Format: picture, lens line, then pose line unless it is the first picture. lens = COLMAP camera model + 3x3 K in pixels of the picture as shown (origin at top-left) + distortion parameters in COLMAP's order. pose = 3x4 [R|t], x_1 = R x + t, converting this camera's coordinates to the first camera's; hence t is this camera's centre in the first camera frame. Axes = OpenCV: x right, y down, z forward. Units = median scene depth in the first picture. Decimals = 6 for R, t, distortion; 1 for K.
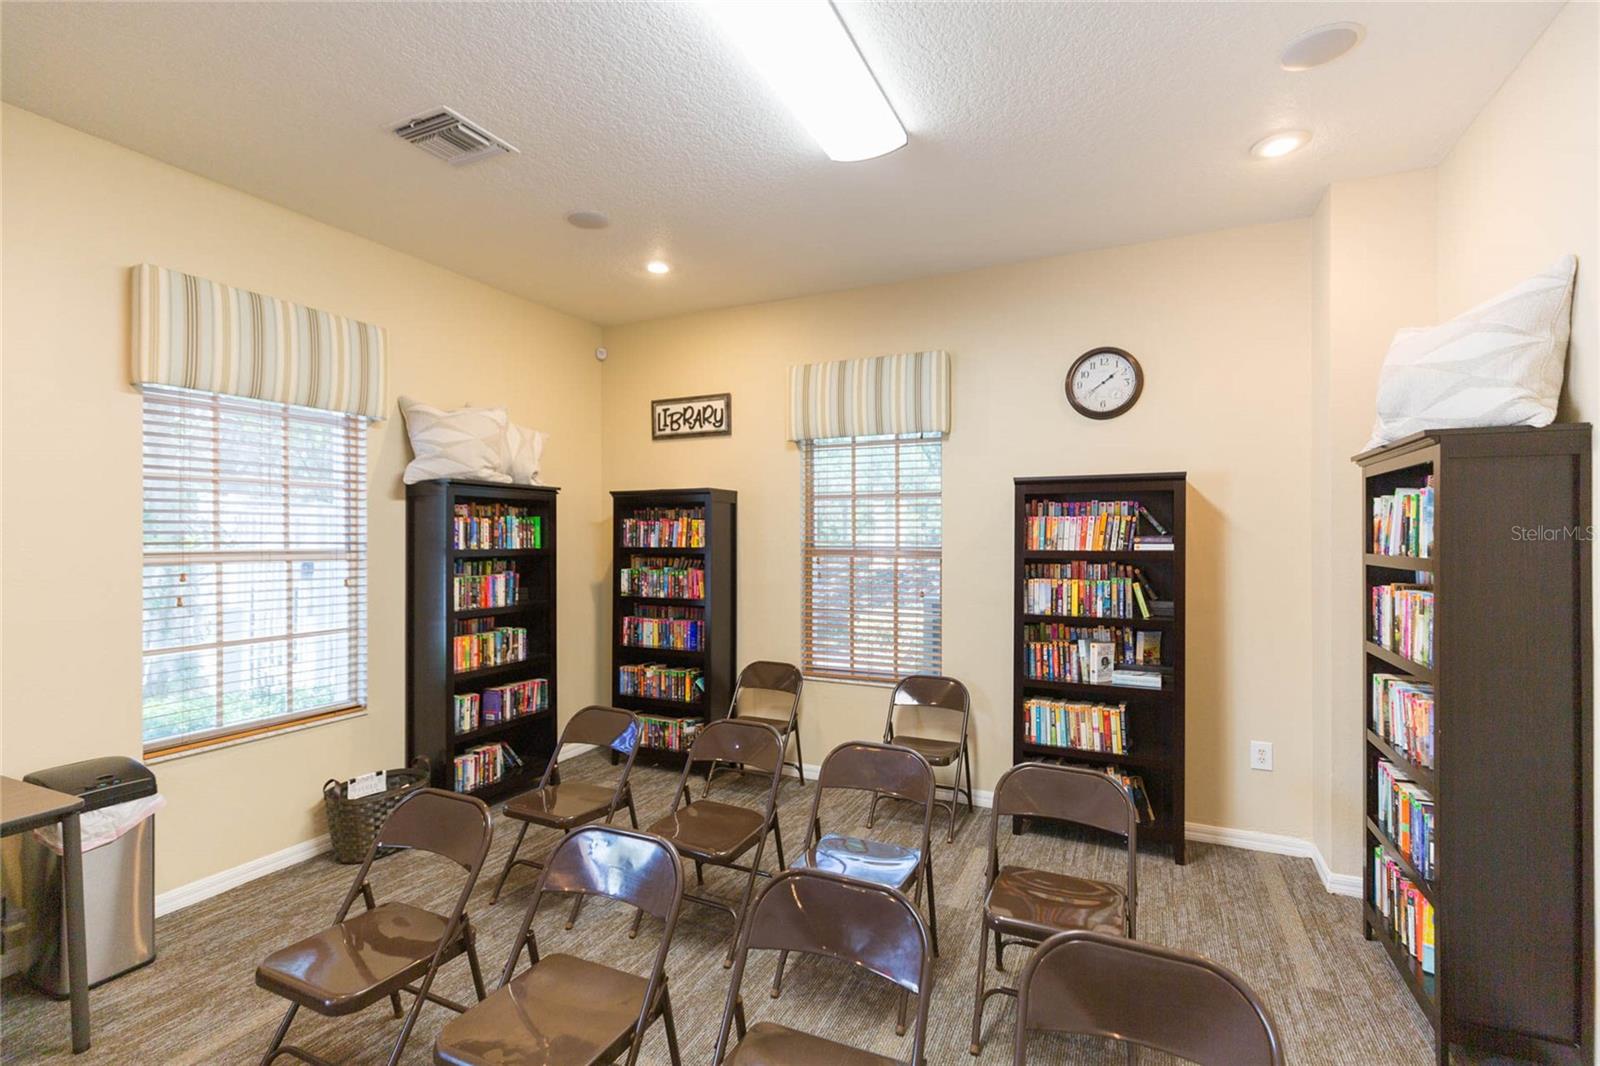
lens RADIAL K [[698.5, 0, 813.0], [0, 698.5, 531.3], [0, 0, 1]] dist [0.005186, -0.001815]
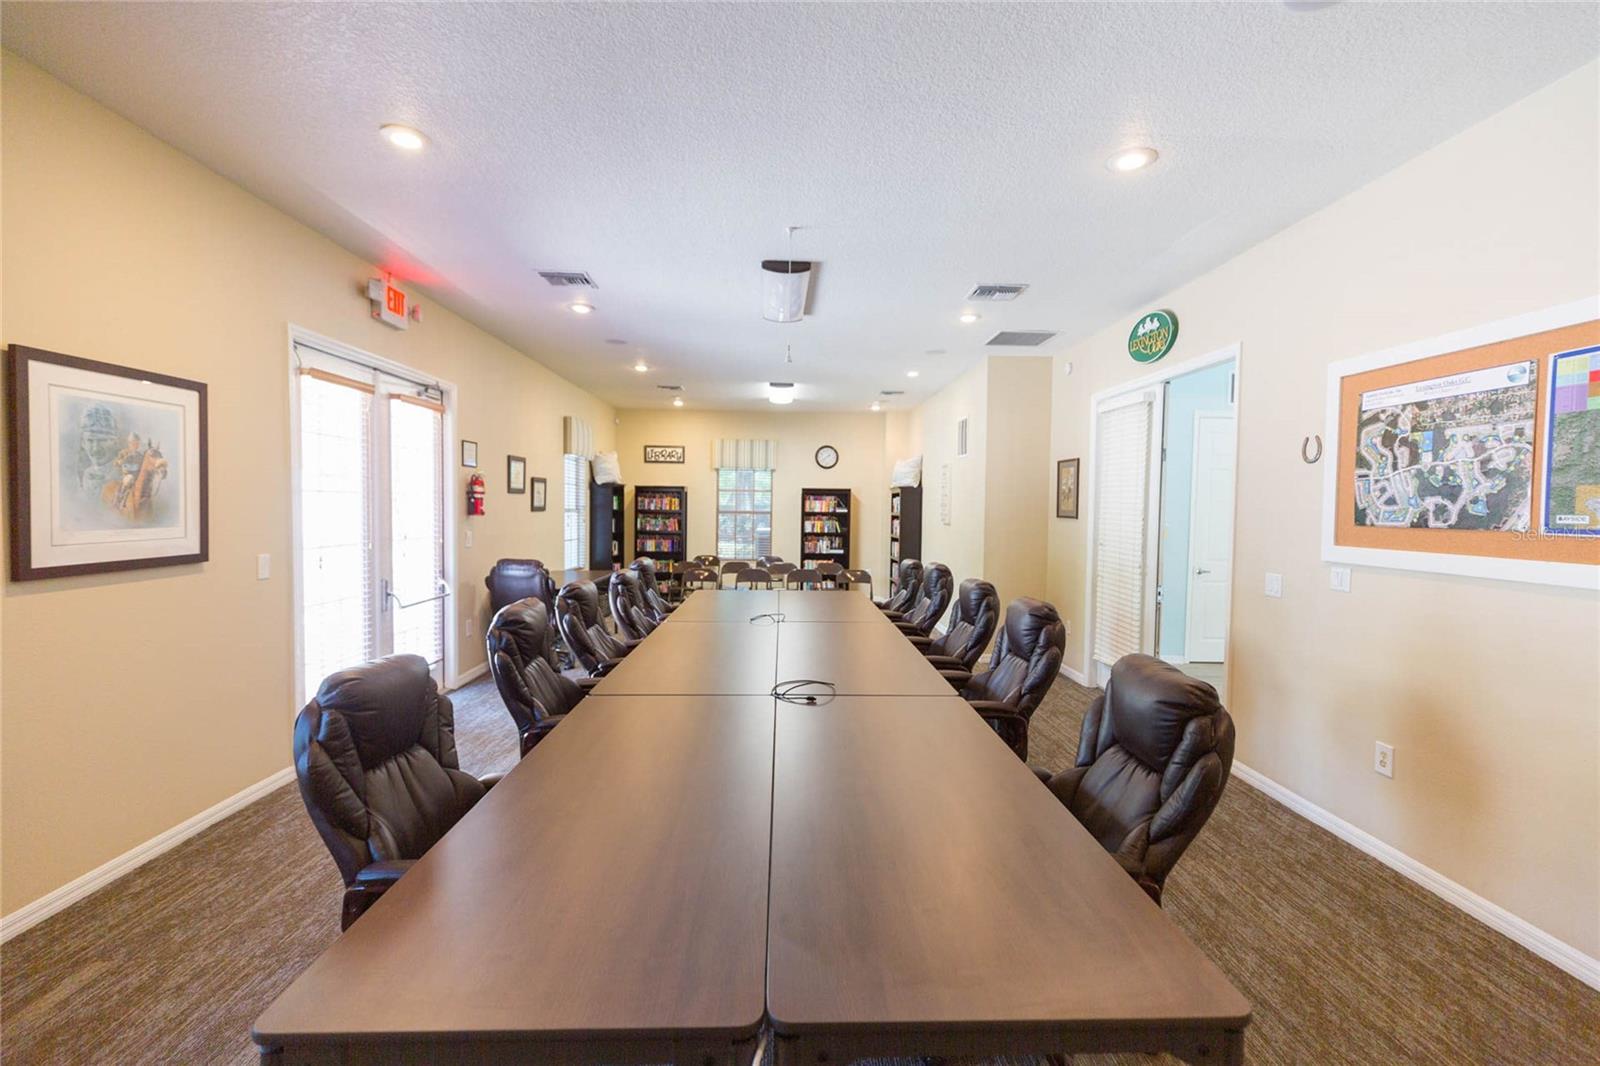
lens RADIAL K [[698.5, 0, 797.8], [0, 698.5, 529.4], [0, 0, 1]] dist [0.005186, -0.001815]
pose [[0.892778, -0.001272, 0.450494, -1.095636], [-0.016393, 0.999242, 0.035308, -0.002219], [-0.450198, -0.038907, 0.892081, -1.711172]]
